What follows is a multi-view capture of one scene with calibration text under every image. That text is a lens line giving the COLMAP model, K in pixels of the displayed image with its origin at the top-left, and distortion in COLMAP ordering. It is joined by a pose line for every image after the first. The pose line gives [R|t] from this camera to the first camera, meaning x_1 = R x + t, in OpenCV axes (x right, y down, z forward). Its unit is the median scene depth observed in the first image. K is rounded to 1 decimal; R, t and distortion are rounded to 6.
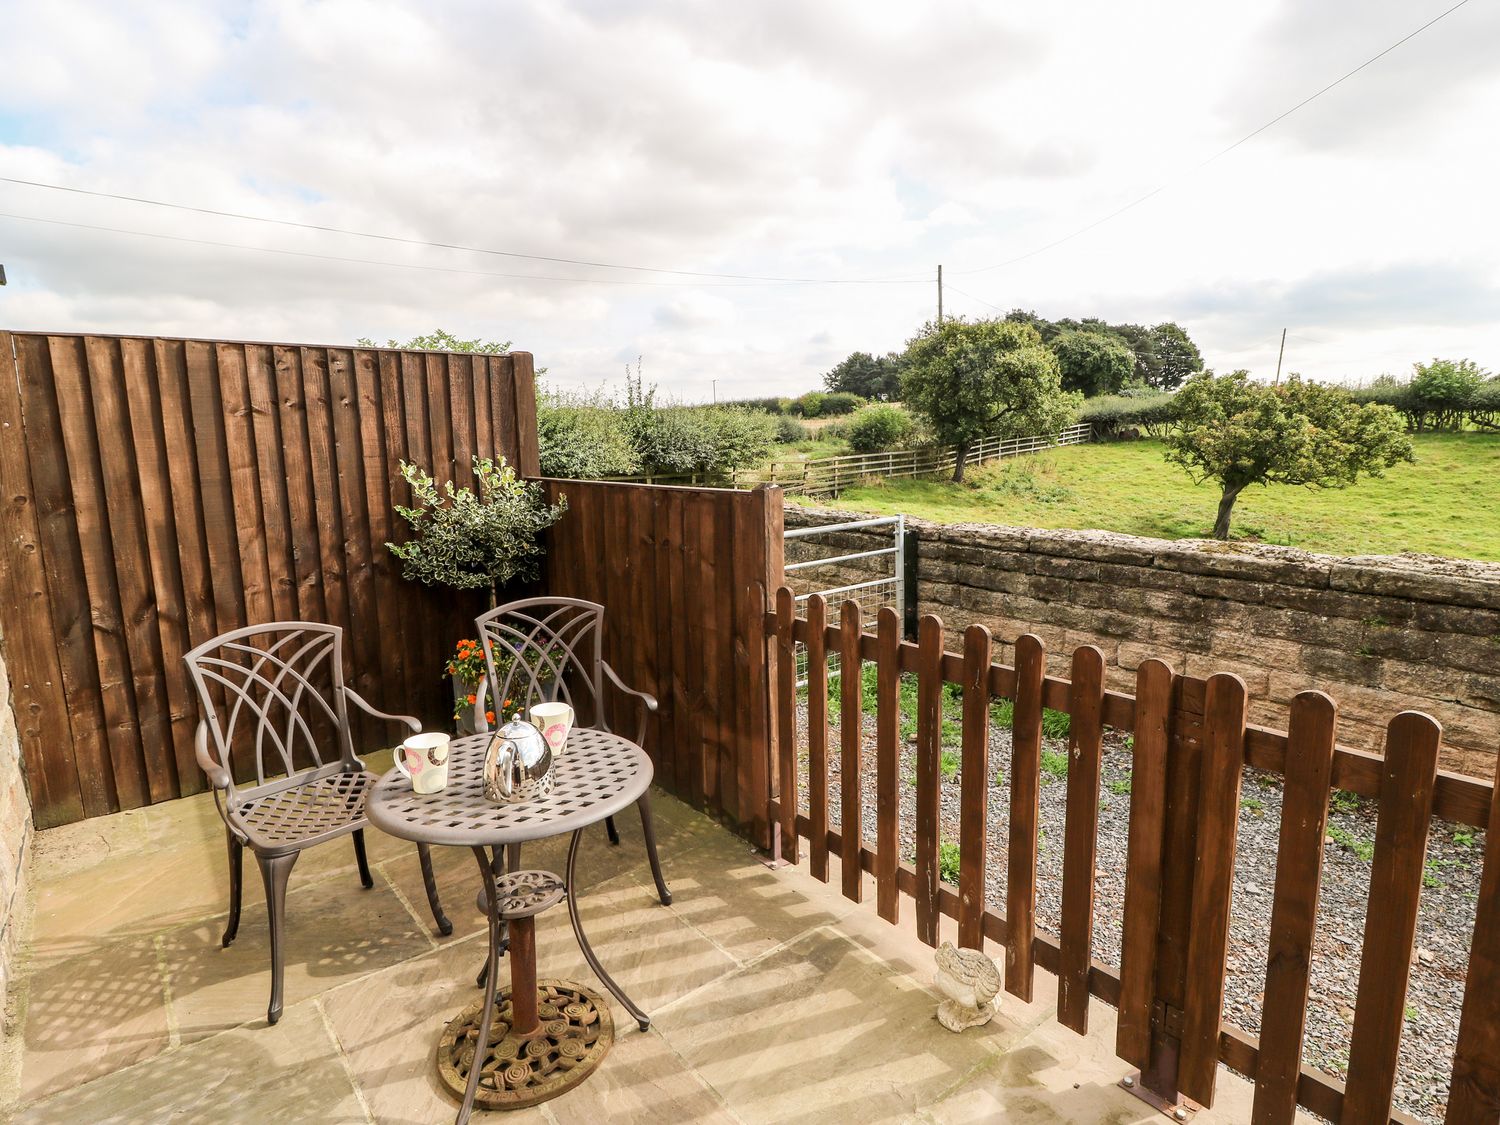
lens RADIAL K [[810.3, 0, 750.0], [0, 810.3, 562.5], [0, 0, 1]] dist [0.002052, -0.016762]
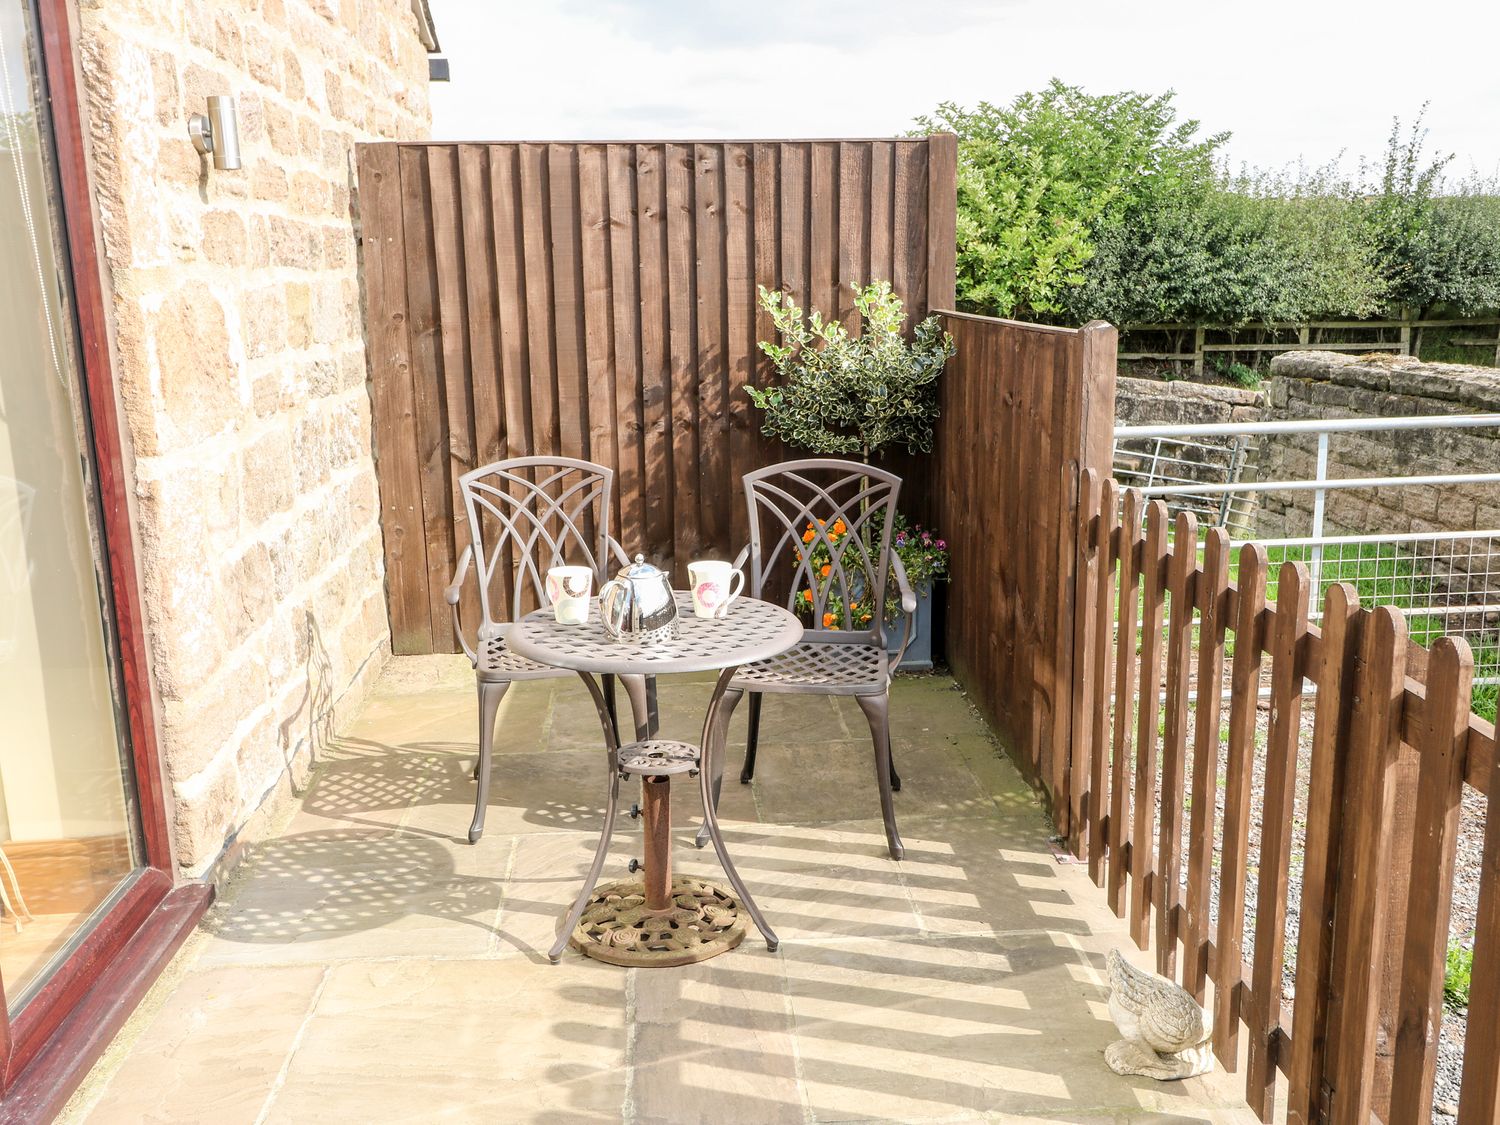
lens RADIAL K [[1353.3, 0, 750.0], [0, 1353.3, 562.5], [0, 0, 1]] dist [0.018036, -0.010312]
pose [[0.817195, 0.127545, -0.562072, 0.360532], [-0.086599, 0.991308, 0.099041, 0.015166], [0.569818, -0.032261, 0.821137, -0.111012]]
